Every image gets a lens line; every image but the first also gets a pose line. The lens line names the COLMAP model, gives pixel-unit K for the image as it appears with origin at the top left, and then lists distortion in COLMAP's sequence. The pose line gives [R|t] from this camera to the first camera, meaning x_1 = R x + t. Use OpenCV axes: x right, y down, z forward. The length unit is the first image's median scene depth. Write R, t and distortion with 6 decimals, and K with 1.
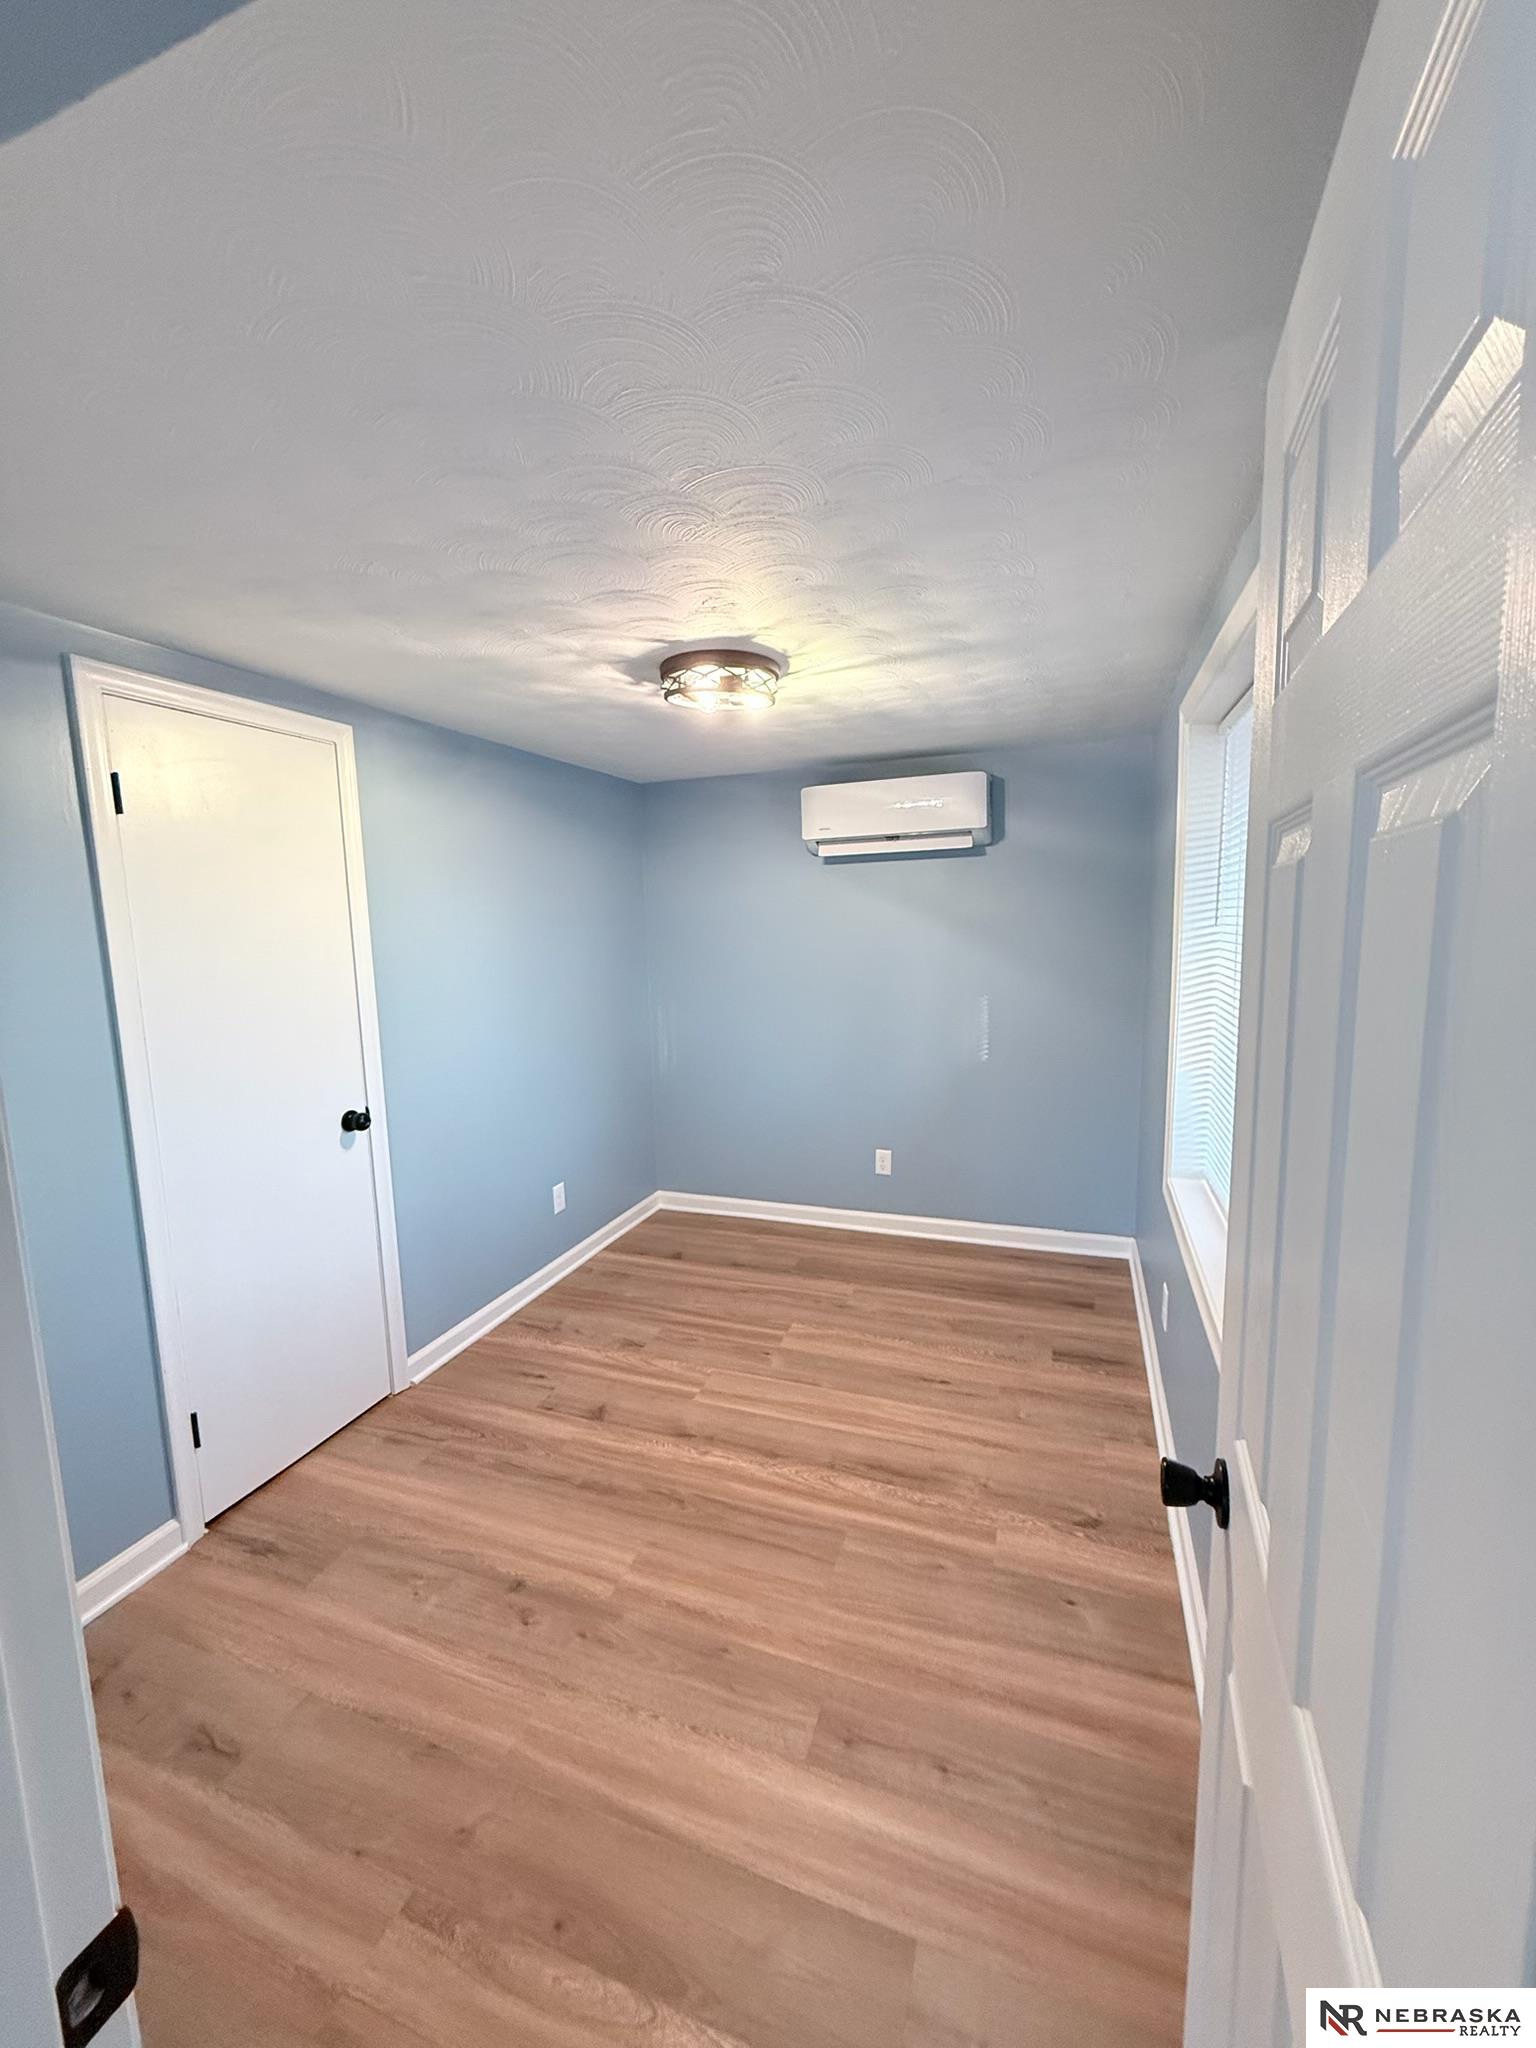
lens RADIAL K [[823.9, 0, 768.0], [0, 823.9, 1024.0], [0, 0, 1]] dist [0.000871, 0.000390]
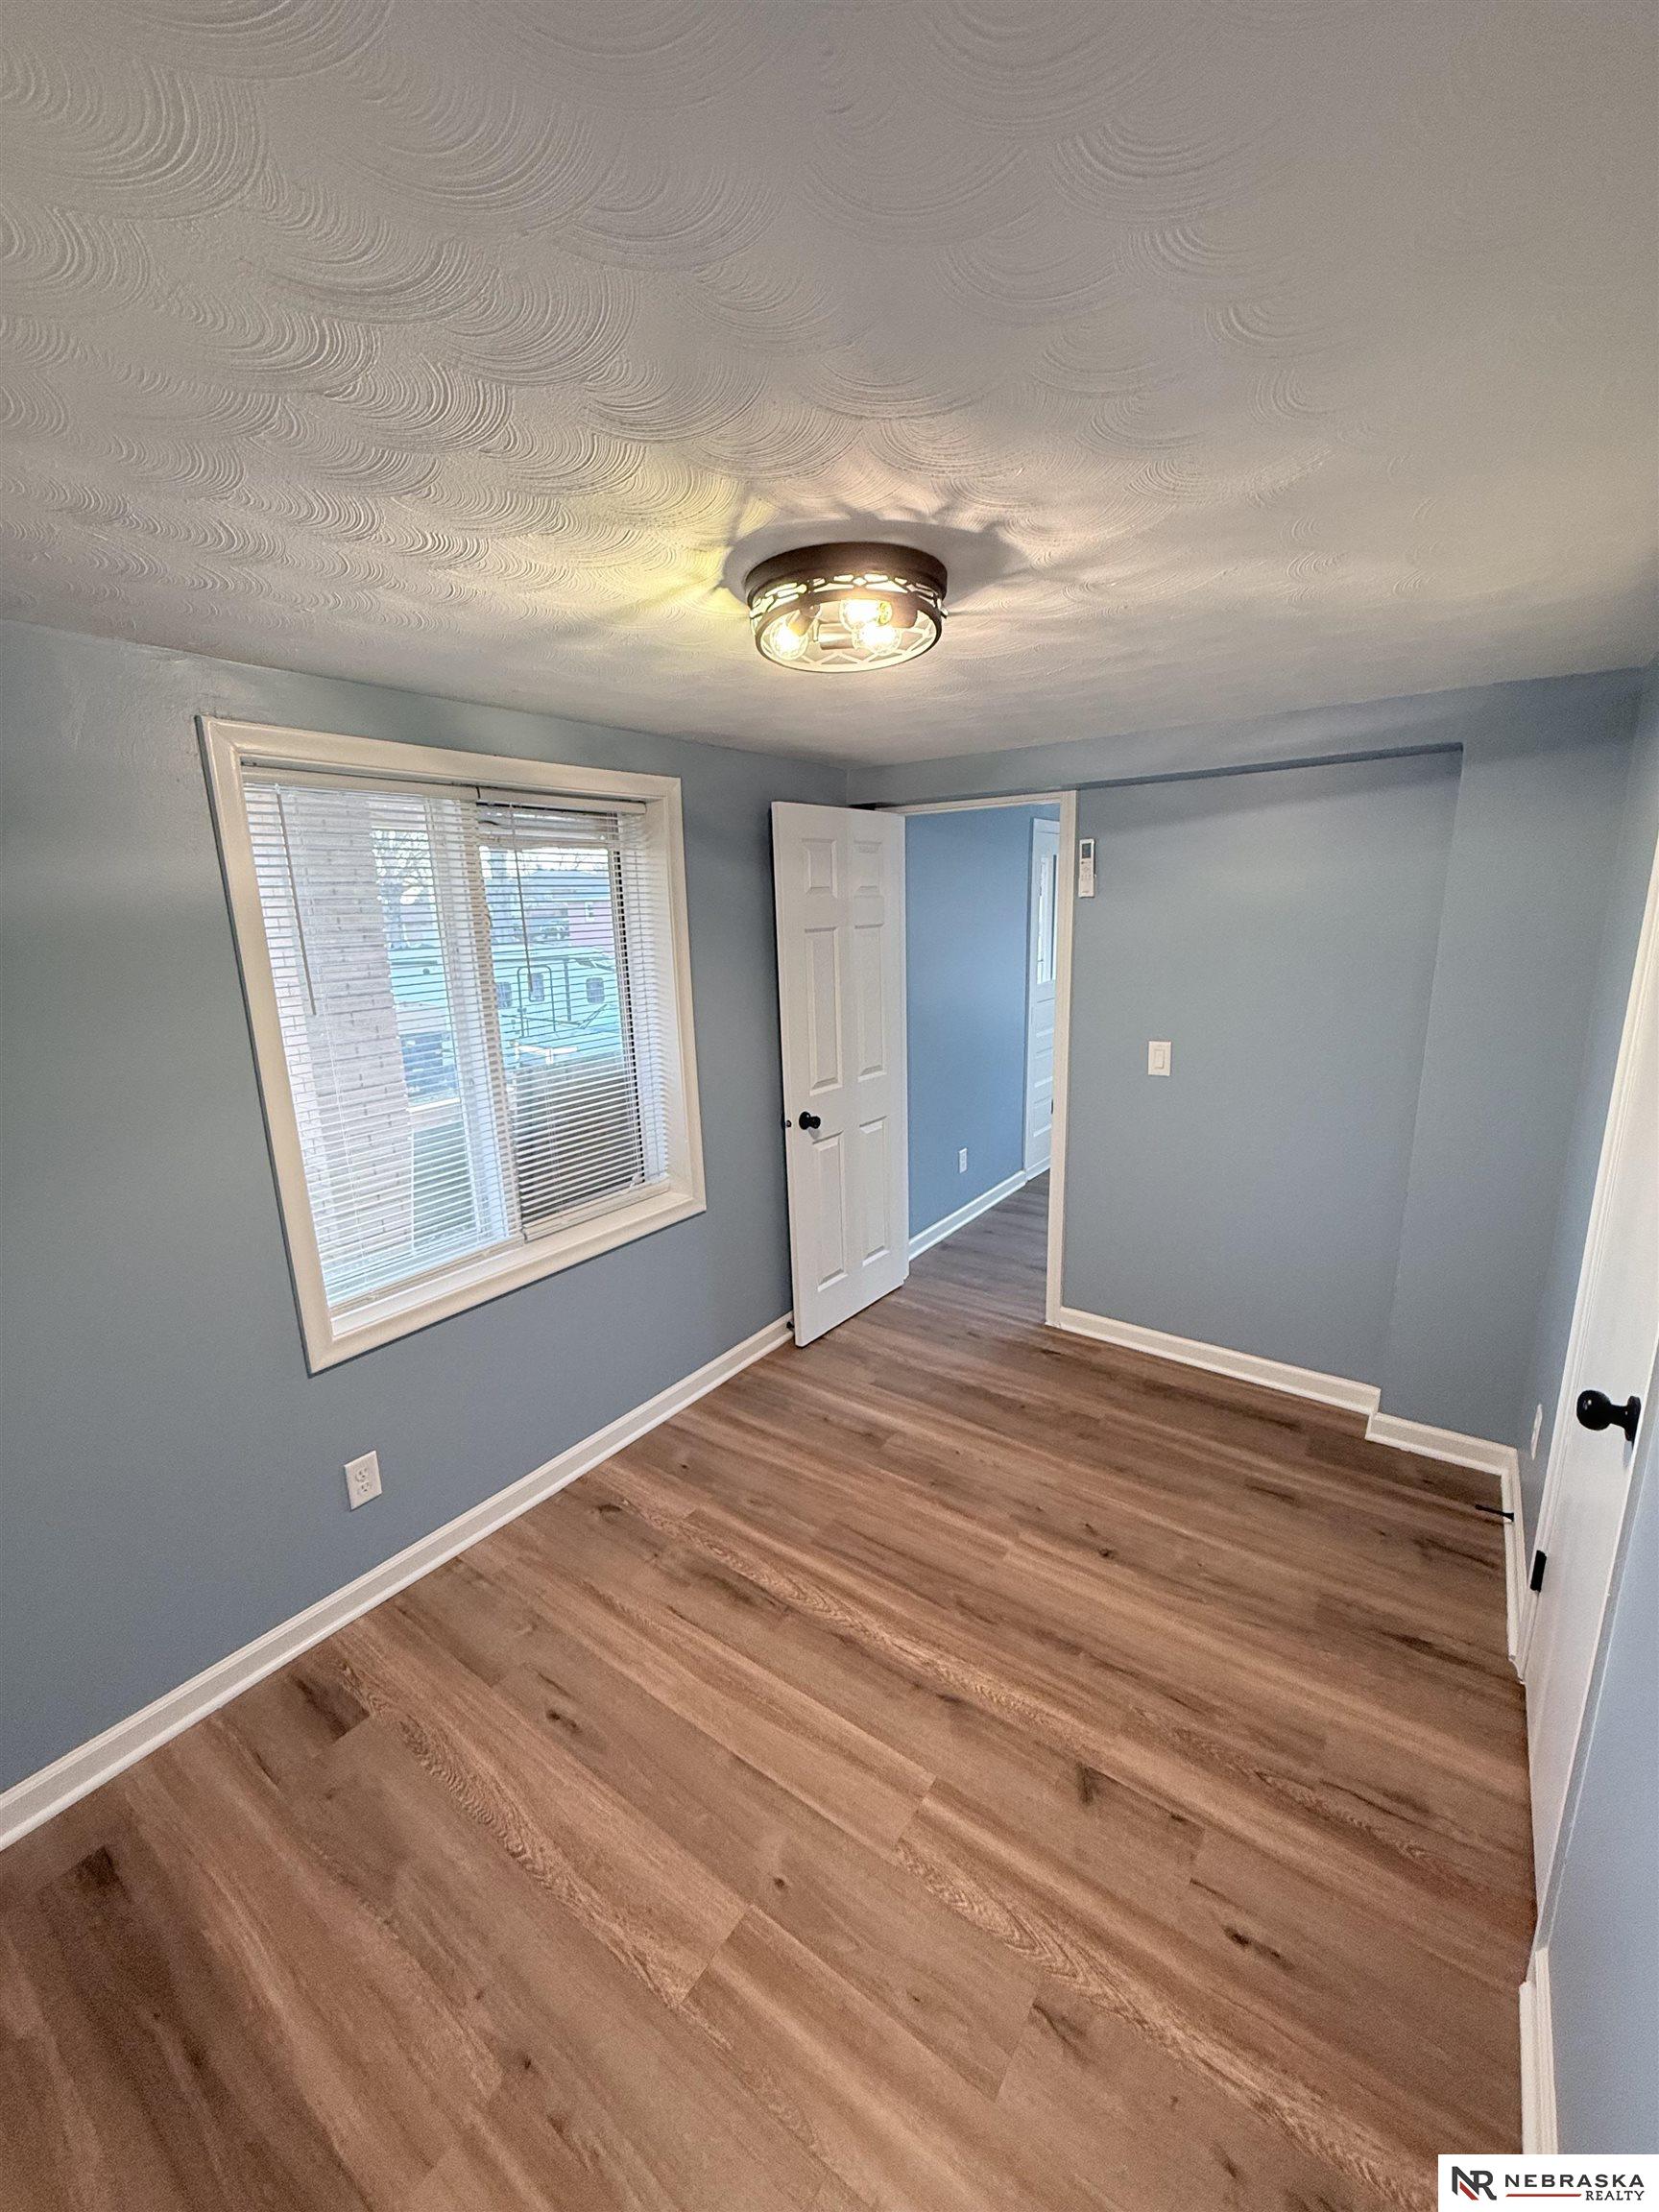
lens RADIAL K [[889.8, 0, 829.5], [0, 889.8, 1106.0], [0, 0, 1]] dist [0.000871, 0.000390]
pose [[-0.961431, -0.004244, 0.275015, -0.229631], [0.090529, 0.939285, 0.330979, -0.286852], [-0.259722, 0.343110, -0.902674, 1.692868]]
